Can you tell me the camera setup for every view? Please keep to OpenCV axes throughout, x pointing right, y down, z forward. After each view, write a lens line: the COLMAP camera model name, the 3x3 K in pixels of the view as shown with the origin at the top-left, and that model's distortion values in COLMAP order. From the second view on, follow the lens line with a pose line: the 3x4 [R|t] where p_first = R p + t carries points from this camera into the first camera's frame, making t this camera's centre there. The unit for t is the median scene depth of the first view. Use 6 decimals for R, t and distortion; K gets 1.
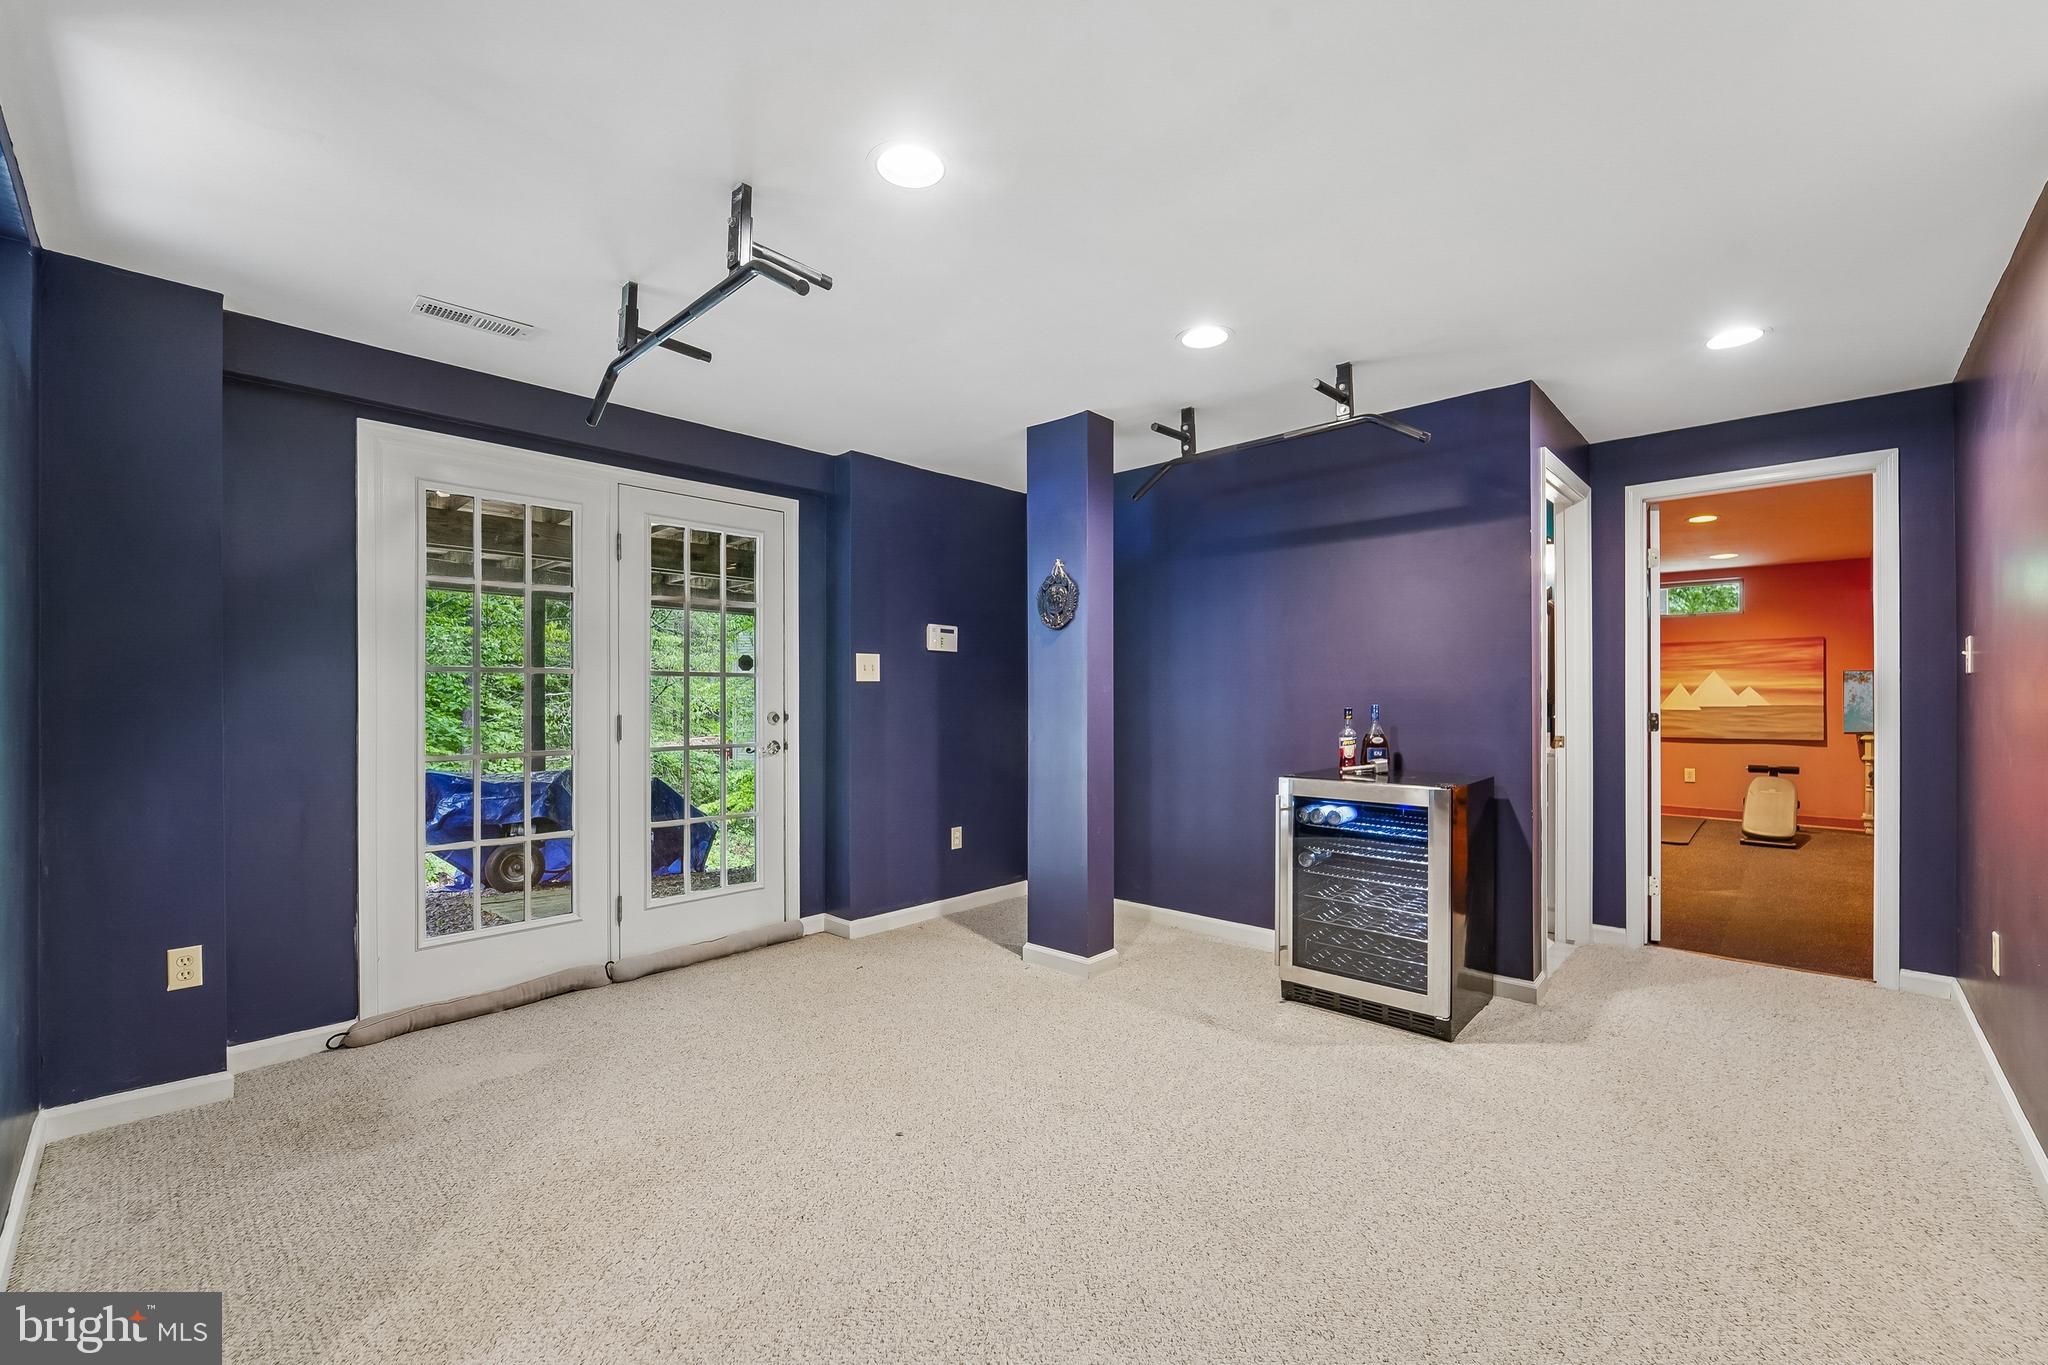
lens RADIAL K [[836.5, 0, 1021.5], [0, 836.5, 694.0], [0, 0, 1]] dist [-0.013736, 0.002022]
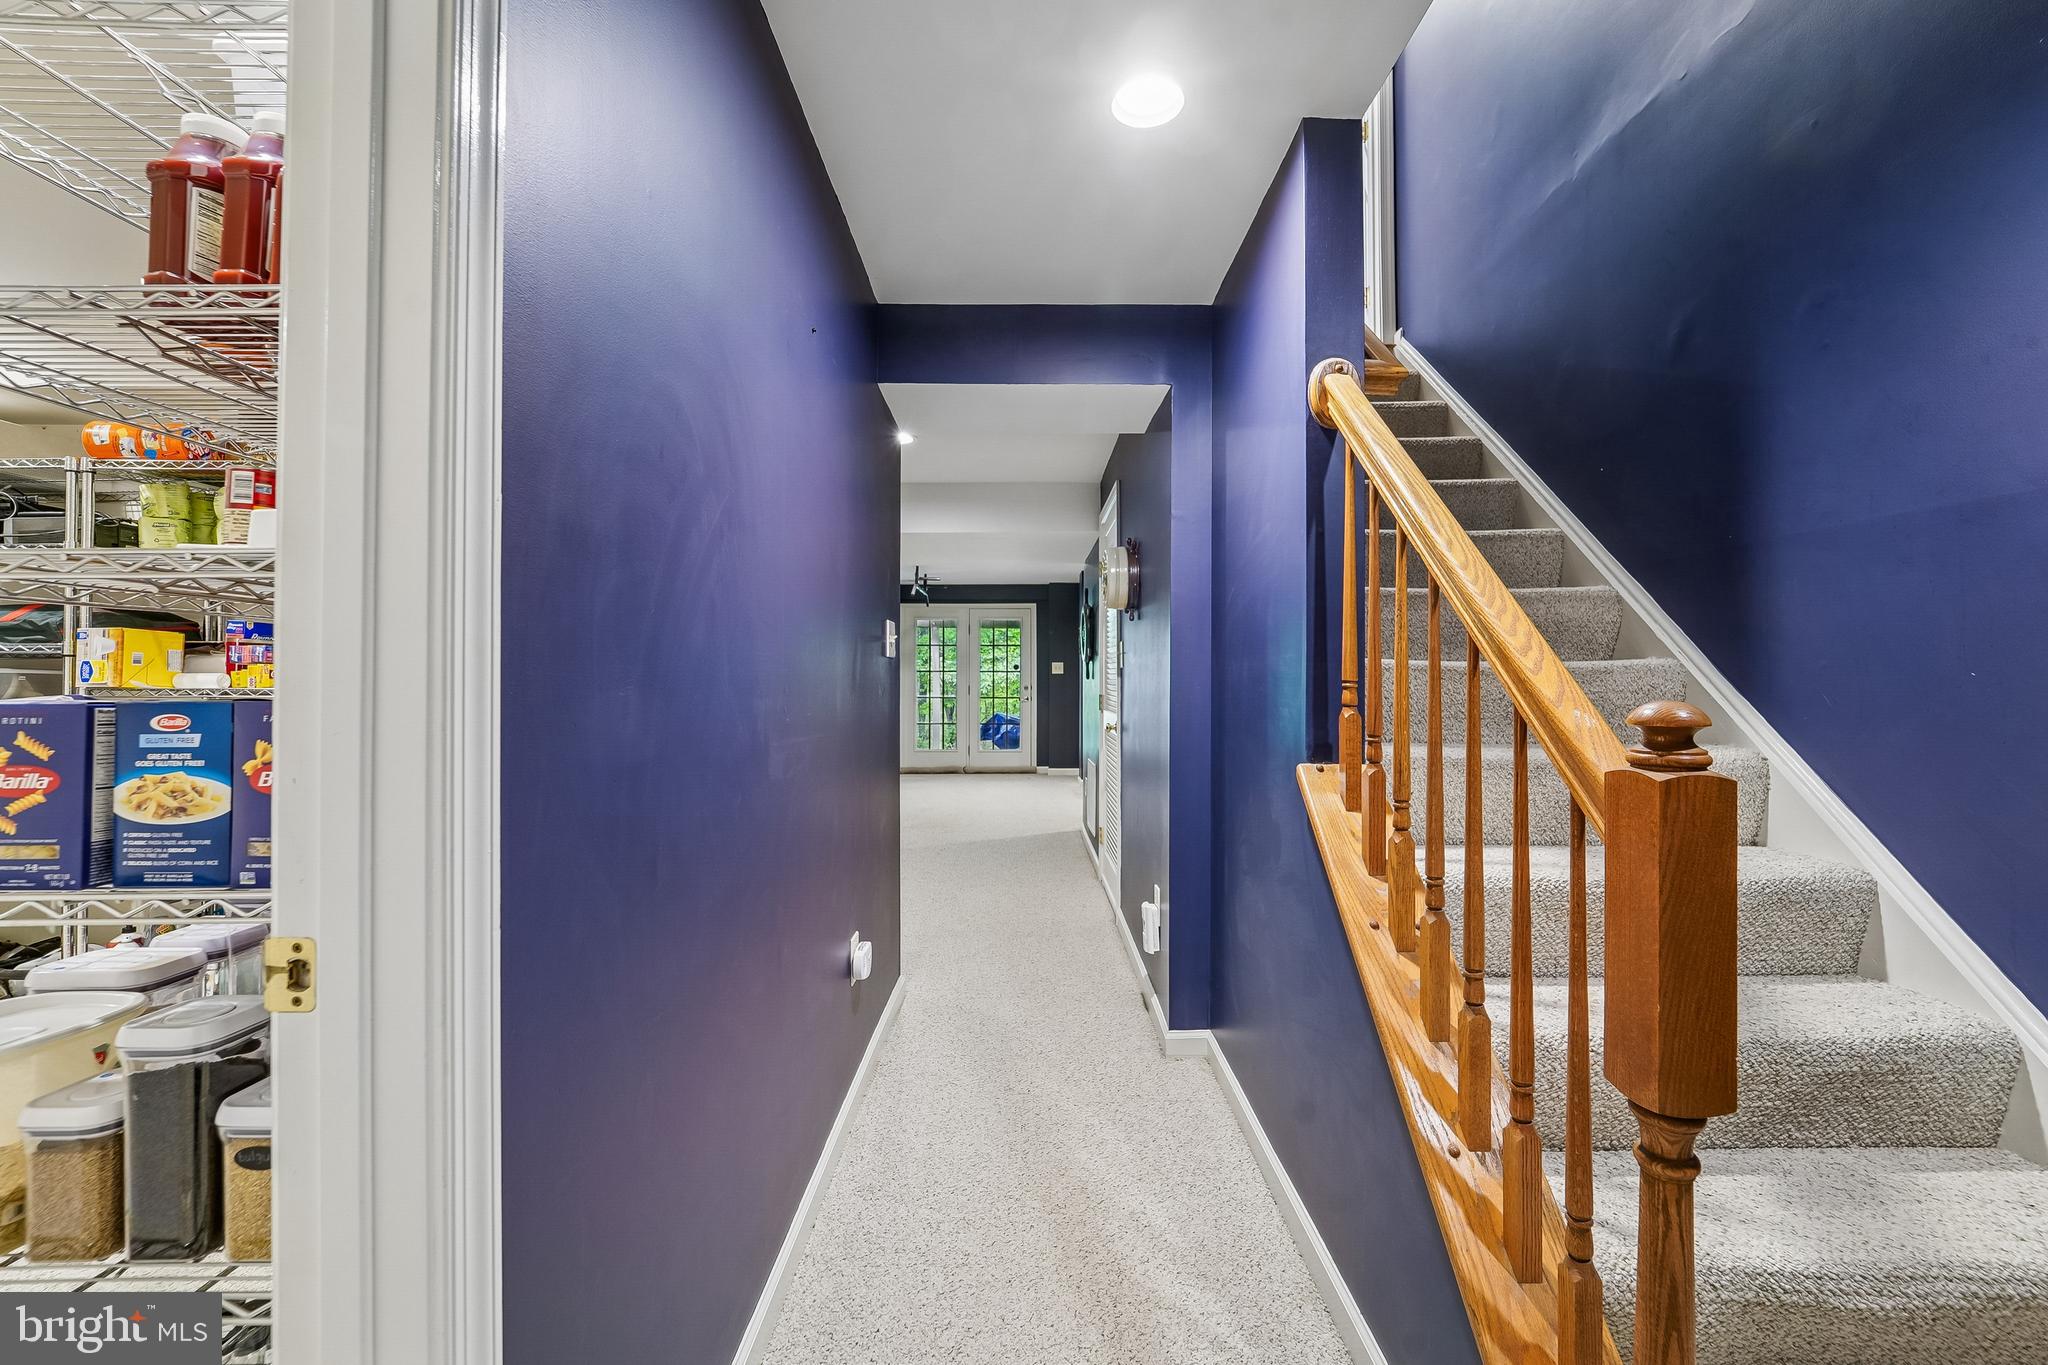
lens RADIAL K [[836.5, 0, 1026.0], [0, 836.5, 677.8], [0, 0, 1]] dist [-0.013736, 0.002022]
pose [[0.682951, -0.008080, -0.730419, 1.634309], [0.006332, 0.999967, -0.005140, 0.011361], [0.730437, -0.001114, 0.682980, -0.796813]]
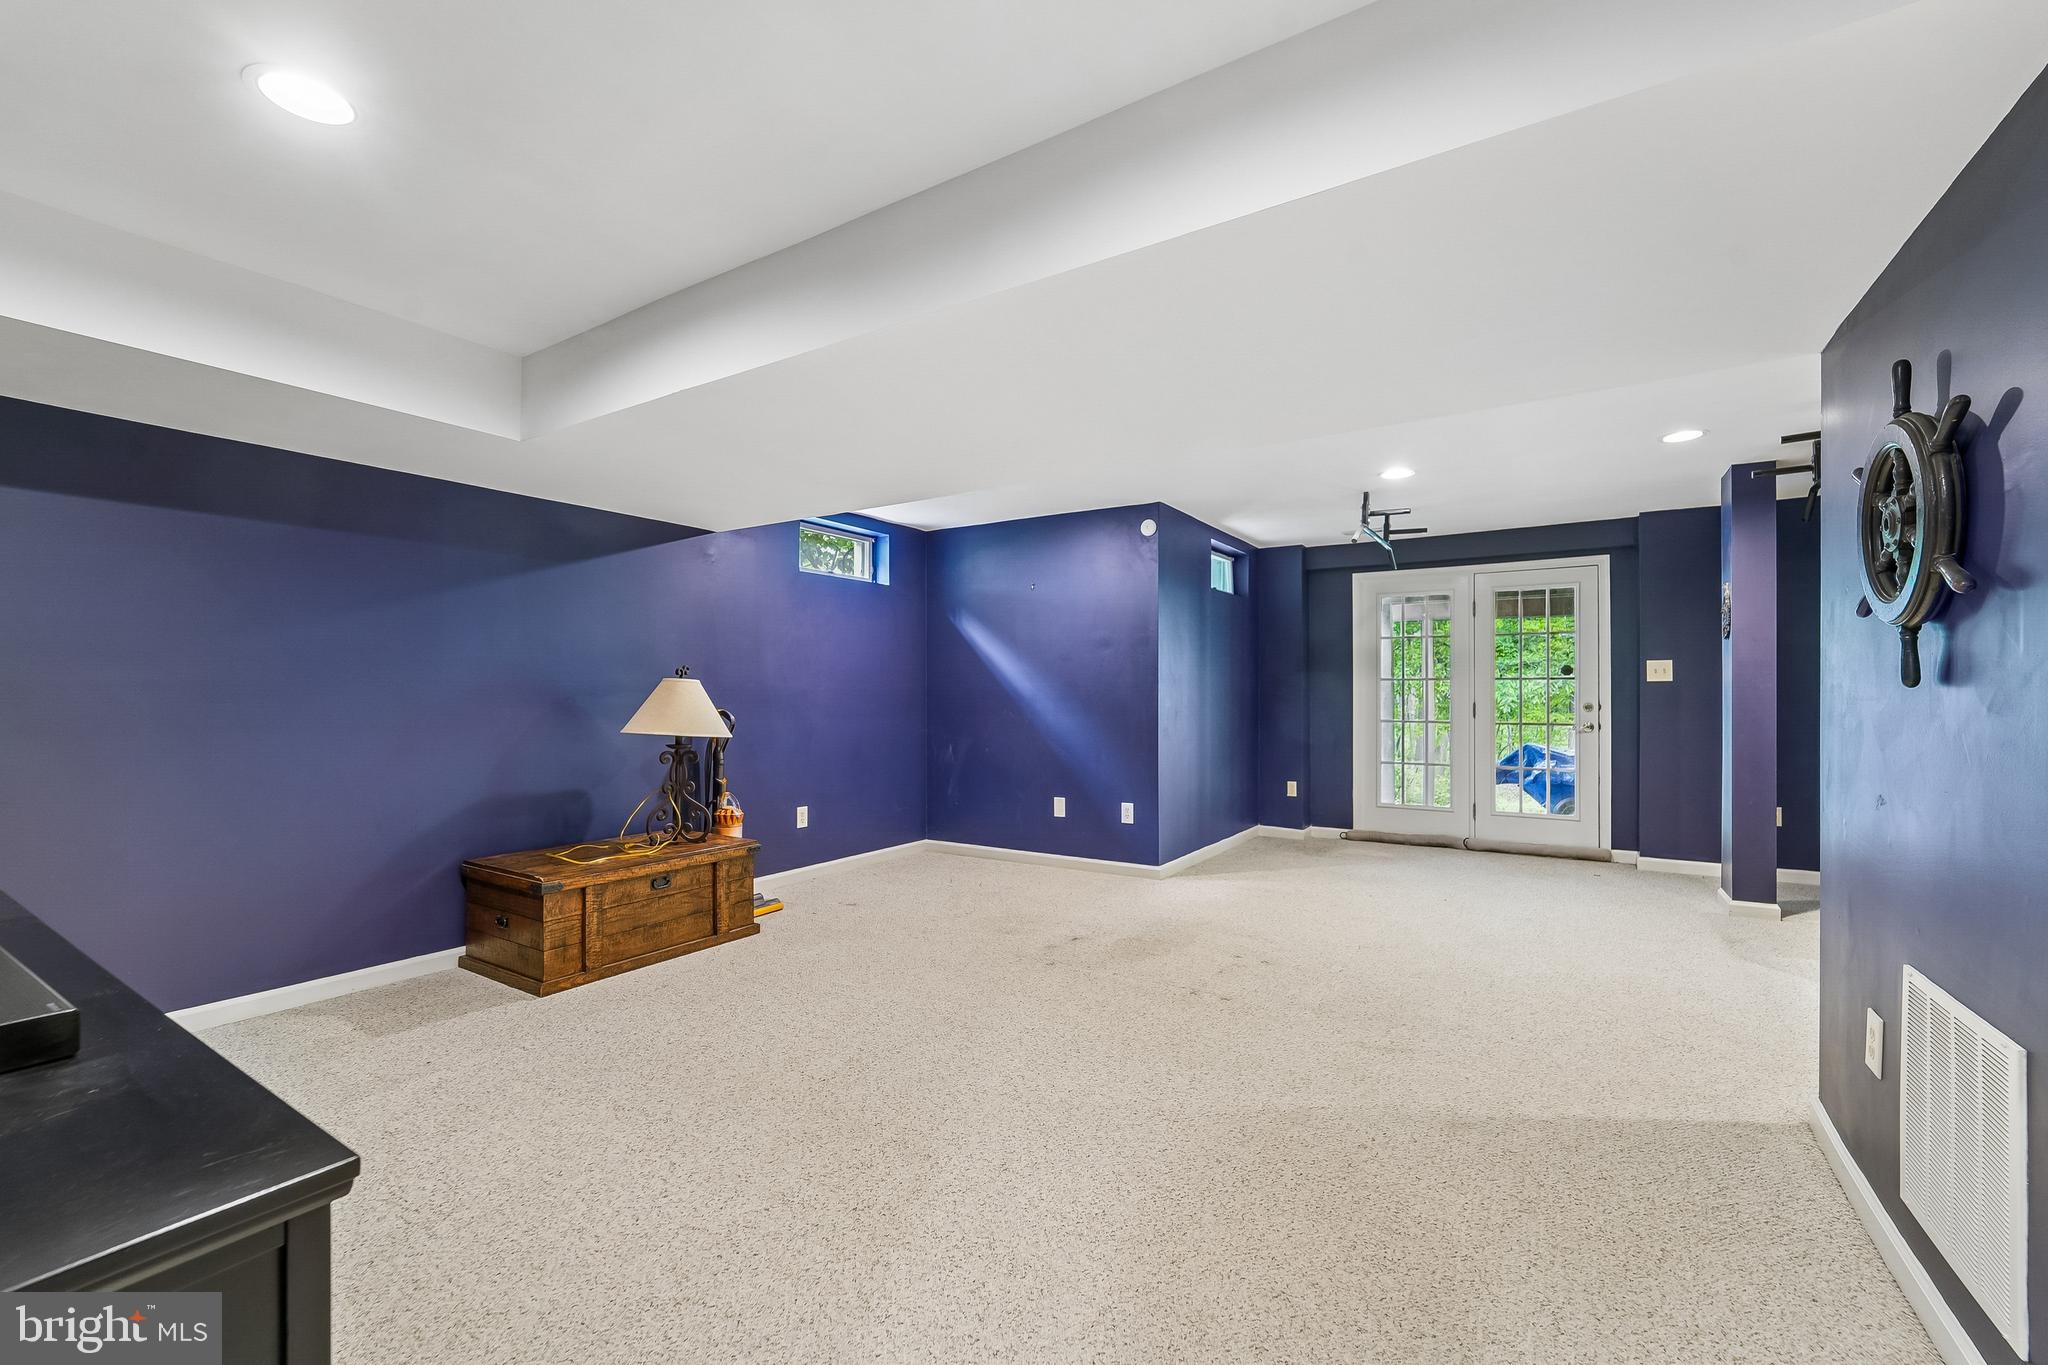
lens RADIAL K [[836.5, 0, 1025.0], [0, 836.5, 683.7], [0, 0, 1]] dist [-0.013736, 0.002022]
pose [[0.173976, -0.012167, -0.984675, 0.982543], [0.000732, 0.999925, -0.012226, 0.004793], [0.984750, 0.001407, 0.173972, -0.233361]]
